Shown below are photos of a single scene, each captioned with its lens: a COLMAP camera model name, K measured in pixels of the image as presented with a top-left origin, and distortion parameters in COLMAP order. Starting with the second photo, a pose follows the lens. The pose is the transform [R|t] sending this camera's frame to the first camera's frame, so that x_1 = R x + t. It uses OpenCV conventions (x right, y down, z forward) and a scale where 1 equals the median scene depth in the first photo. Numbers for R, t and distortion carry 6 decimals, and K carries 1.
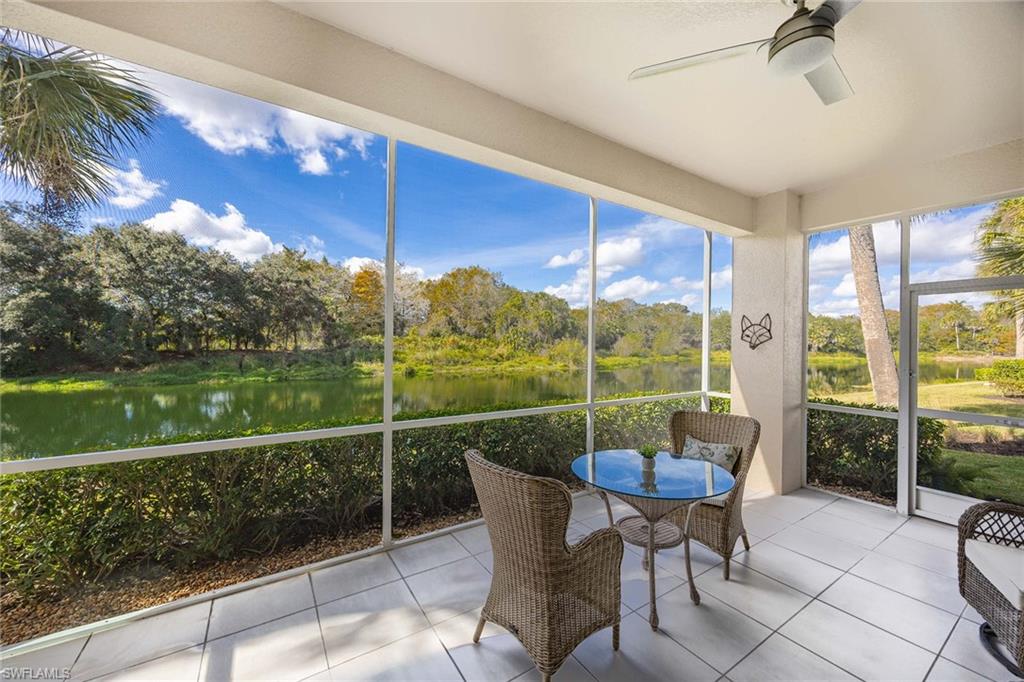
lens RADIAL K [[392.0, 0, 510.9], [0, 392.0, 342.5], [0, 0, 1]] dist [0.001193, -0.000135]
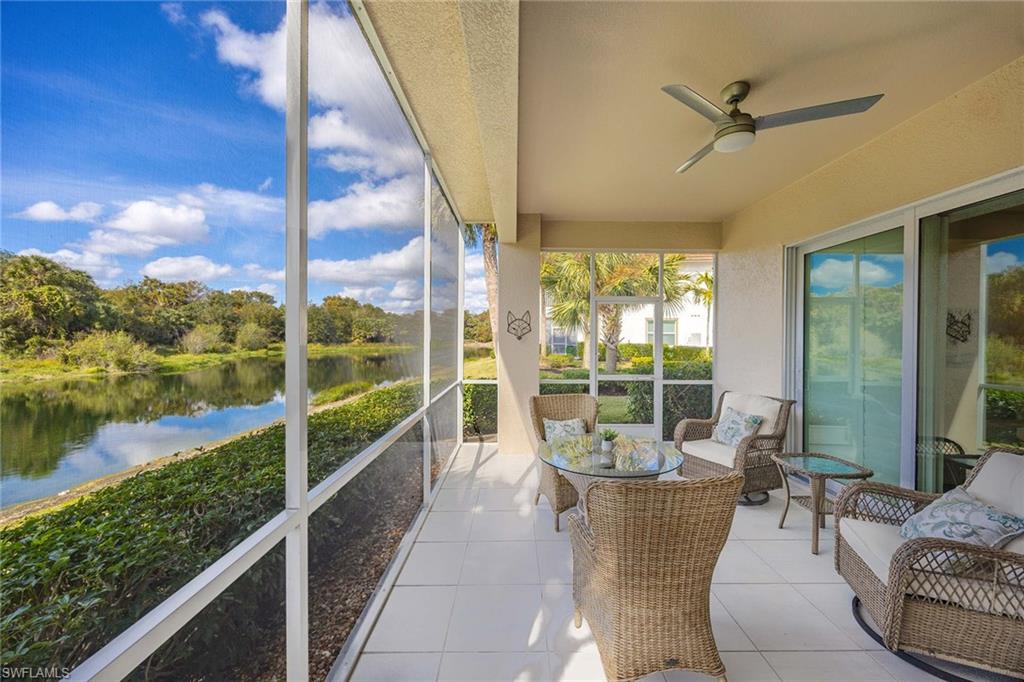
lens RADIAL K [[392.0, 0, 508.1], [0, 392.0, 341.3], [0, 0, 1]] dist [0.001193, -0.000135]
pose [[0.554285, -0.019083, 0.832108, -0.026490], [0.006219, 0.999804, 0.018786, -0.000132], [-0.832304, -0.005238, 0.554295, 0.028989]]
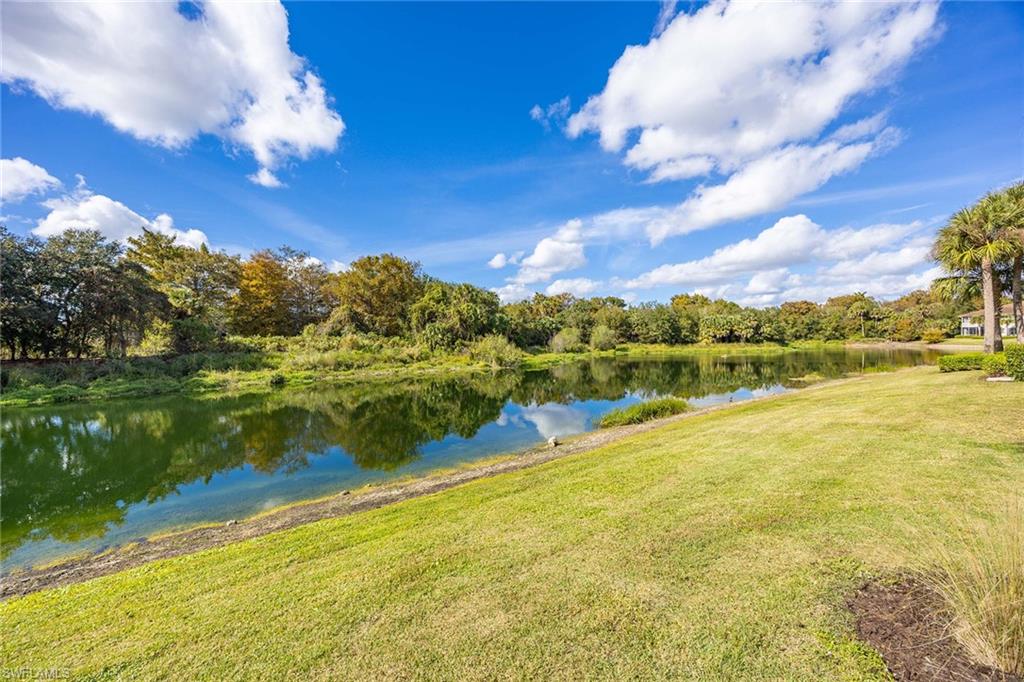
lens RADIAL K [[377.5, 0, 511.4], [0, 377.5, 341.6], [0, 0, 1]] dist [-0.009025, 0.000000]
pose [[0.992245, -0.025766, 0.121600, 0.071411], [0.025733, 0.999667, 0.001838, 0.004673], [-0.121607, 0.001306, 0.992577, 0.127764]]
